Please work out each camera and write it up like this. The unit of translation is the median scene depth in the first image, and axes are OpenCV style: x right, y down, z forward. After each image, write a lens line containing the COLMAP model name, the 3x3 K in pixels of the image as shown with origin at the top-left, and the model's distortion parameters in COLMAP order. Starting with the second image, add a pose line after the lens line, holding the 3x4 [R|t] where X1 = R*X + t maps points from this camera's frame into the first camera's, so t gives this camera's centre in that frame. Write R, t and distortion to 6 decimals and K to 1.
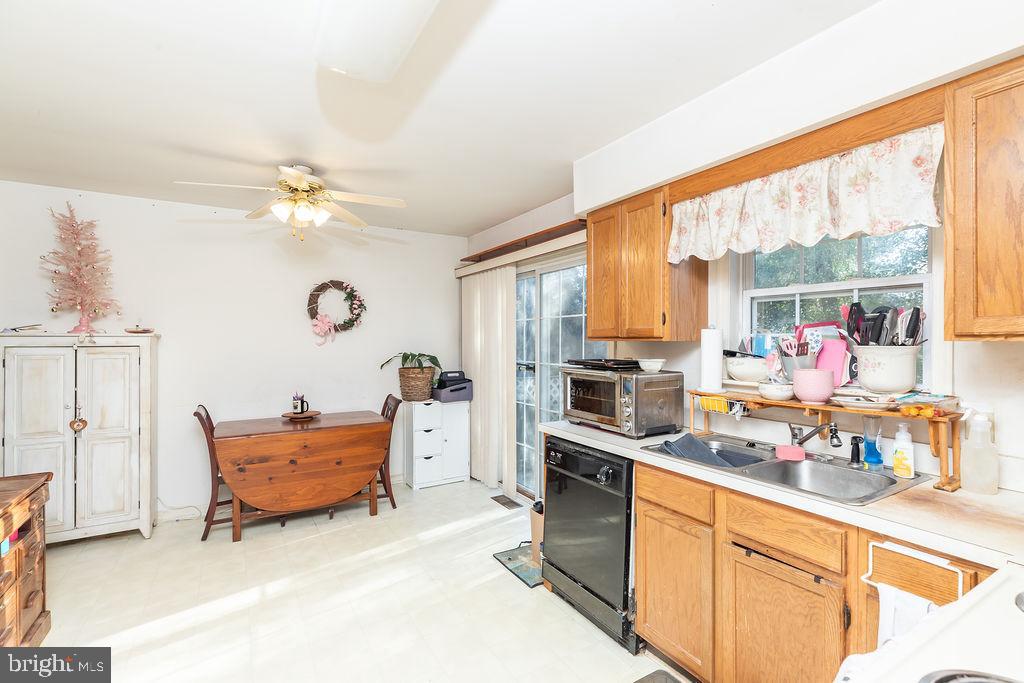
lens RADIAL K [[457.9, 0, 512.0], [0, 457.9, 341.5], [0, 0, 1]] dist [0.002446, 0.000362]
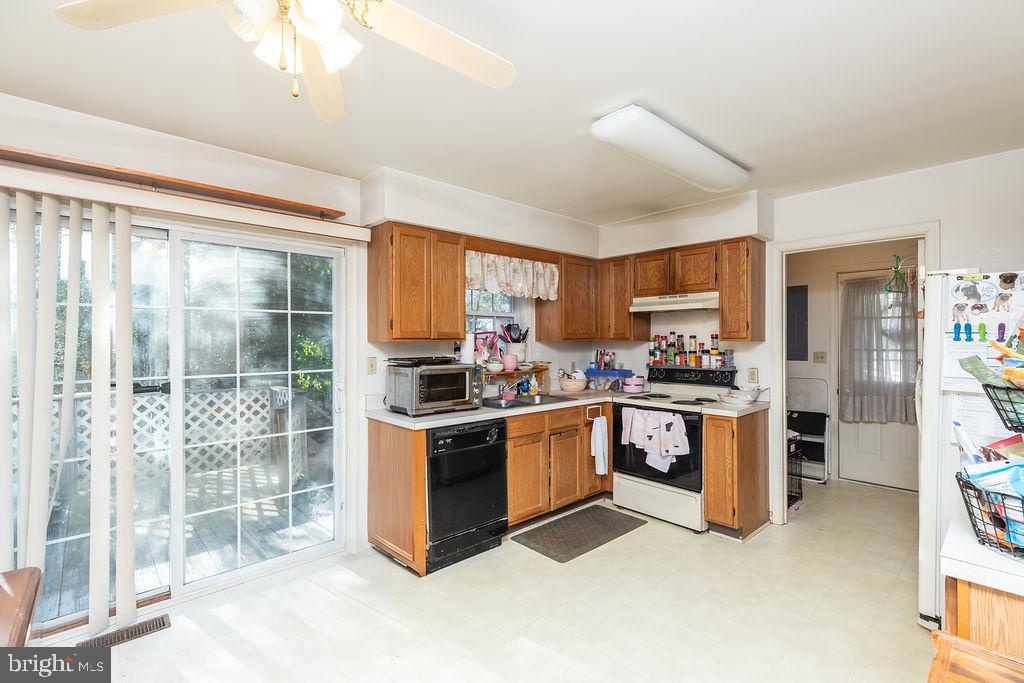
lens RADIAL K [[457.9, 0, 512.0], [0, 457.9, 341.5], [0, 0, 1]] dist [0.002446, 0.000362]
pose [[-0.184381, -0.001383, 0.982854, -1.154565], [0.007123, 0.999971, 0.002744, -0.004105], [-0.982829, 0.007507, -0.184366, 1.143942]]
